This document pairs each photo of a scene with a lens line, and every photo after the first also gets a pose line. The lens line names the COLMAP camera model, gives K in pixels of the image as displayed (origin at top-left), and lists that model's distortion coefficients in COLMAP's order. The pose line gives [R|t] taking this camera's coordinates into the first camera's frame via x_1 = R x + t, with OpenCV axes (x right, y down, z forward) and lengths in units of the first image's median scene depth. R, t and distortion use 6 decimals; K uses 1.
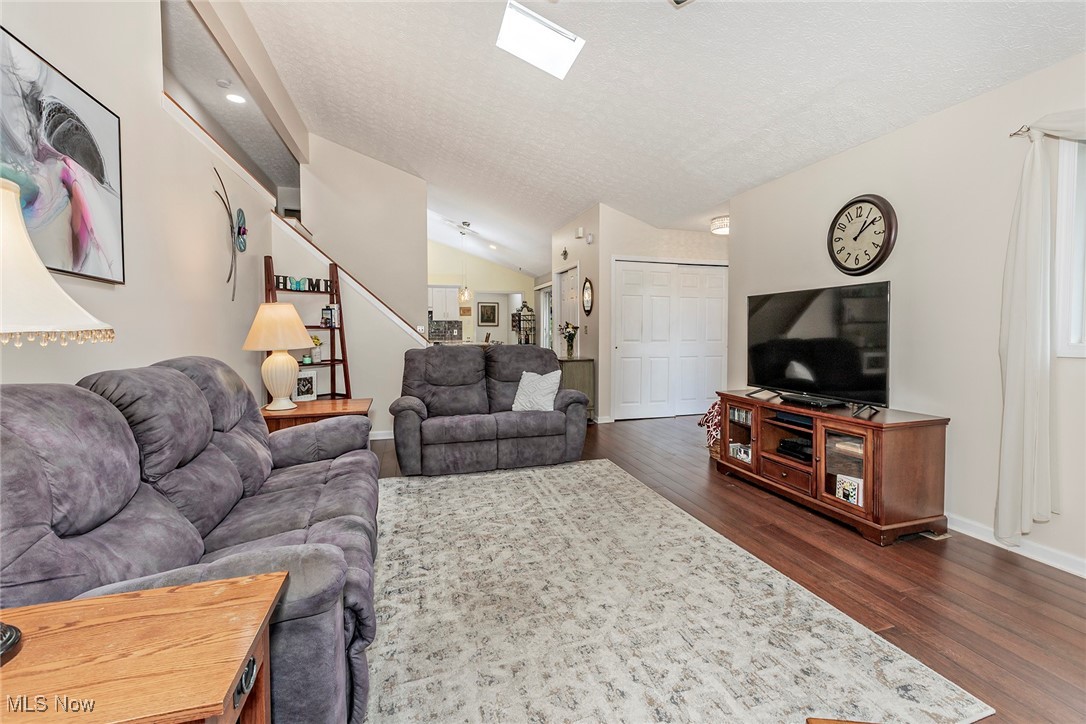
lens RADIAL K [[482.9, 0, 547.1], [0, 482.9, 348.8], [0, 0, 1]] dist [0.000641, 0.000041]
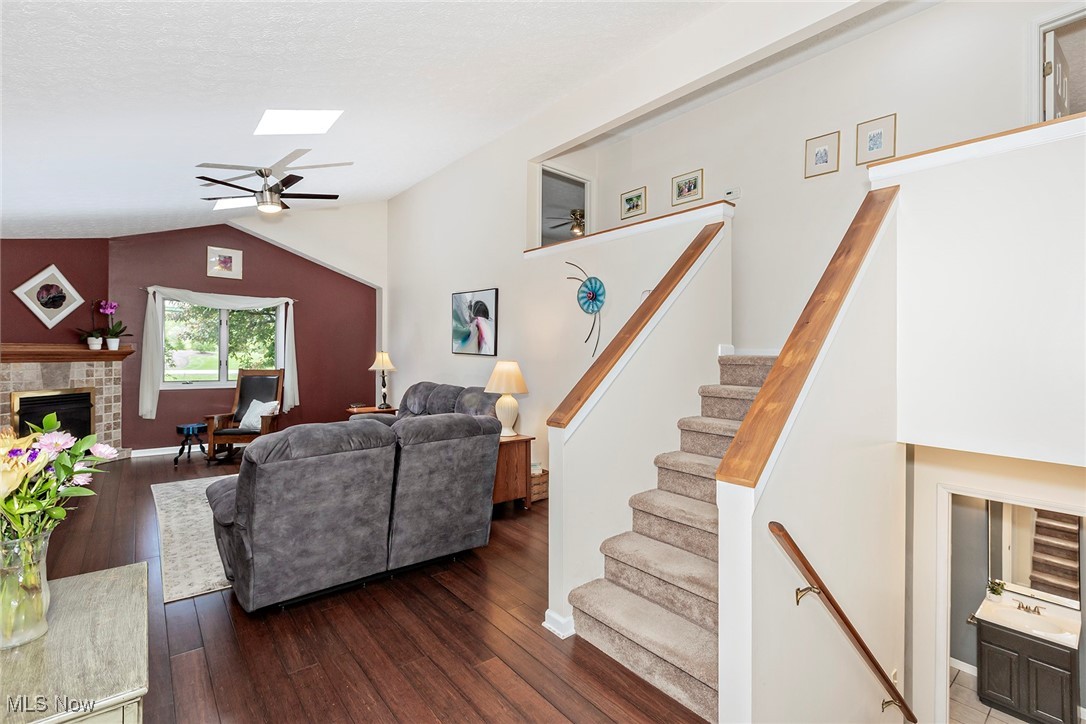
lens RADIAL K [[482.9, 0, 547.1], [0, 482.9, 348.8], [0, 0, 1]] dist [0.000641, 0.000041]
pose [[-0.911453, -0.015902, -0.411097, -0.134848], [-0.026664, 0.999435, 0.020459, -0.260904], [0.410540, 0.029609, -0.911362, 3.859832]]
